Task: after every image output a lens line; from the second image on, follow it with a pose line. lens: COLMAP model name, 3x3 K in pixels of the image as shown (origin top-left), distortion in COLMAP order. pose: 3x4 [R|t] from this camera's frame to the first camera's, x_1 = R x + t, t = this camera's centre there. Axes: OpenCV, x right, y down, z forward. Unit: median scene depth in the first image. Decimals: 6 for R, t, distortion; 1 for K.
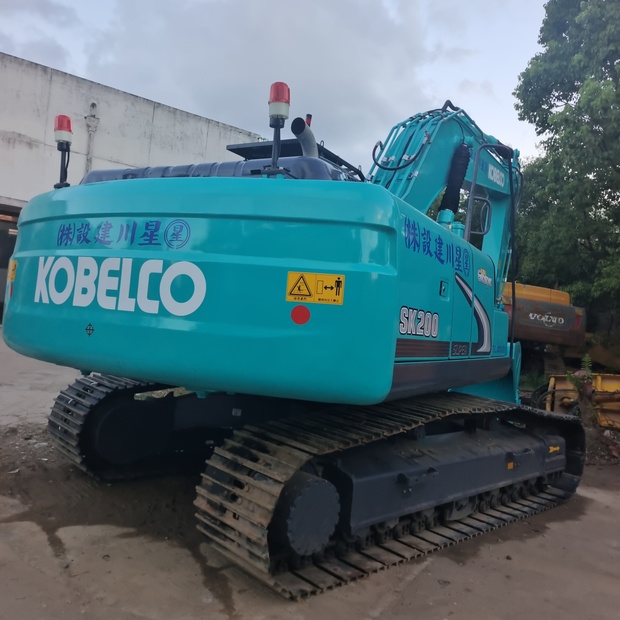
lens RADIAL K [[581.2, 0, 309.0], [0, 581.2, 302.7], [0, 0, 1]] dist [0.052158, -0.000688]
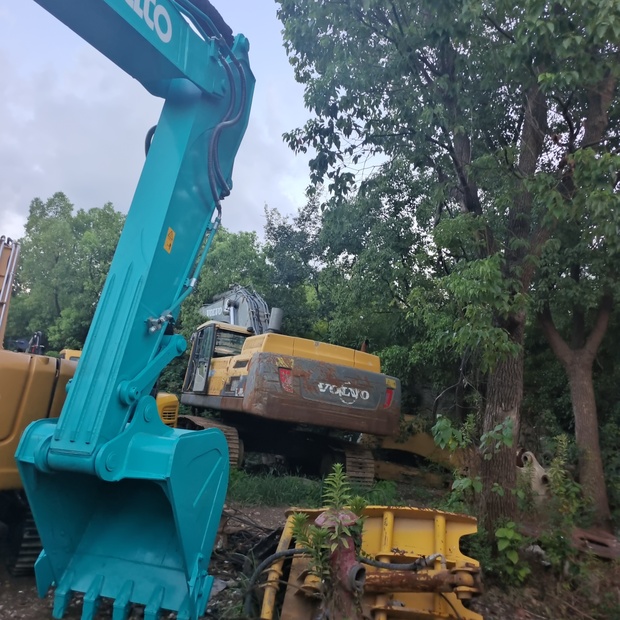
lens RADIAL K [[581.2, 0, 309.0], [0, 581.2, 302.7], [0, 0, 1]] dist [0.052158, -0.000688]
pose [[0.969425, 0.046748, 0.240894, 0.205453], [-0.011580, 0.989308, -0.145381, 0.024040], [-0.245115, 0.138147, 0.959601, 0.368854]]
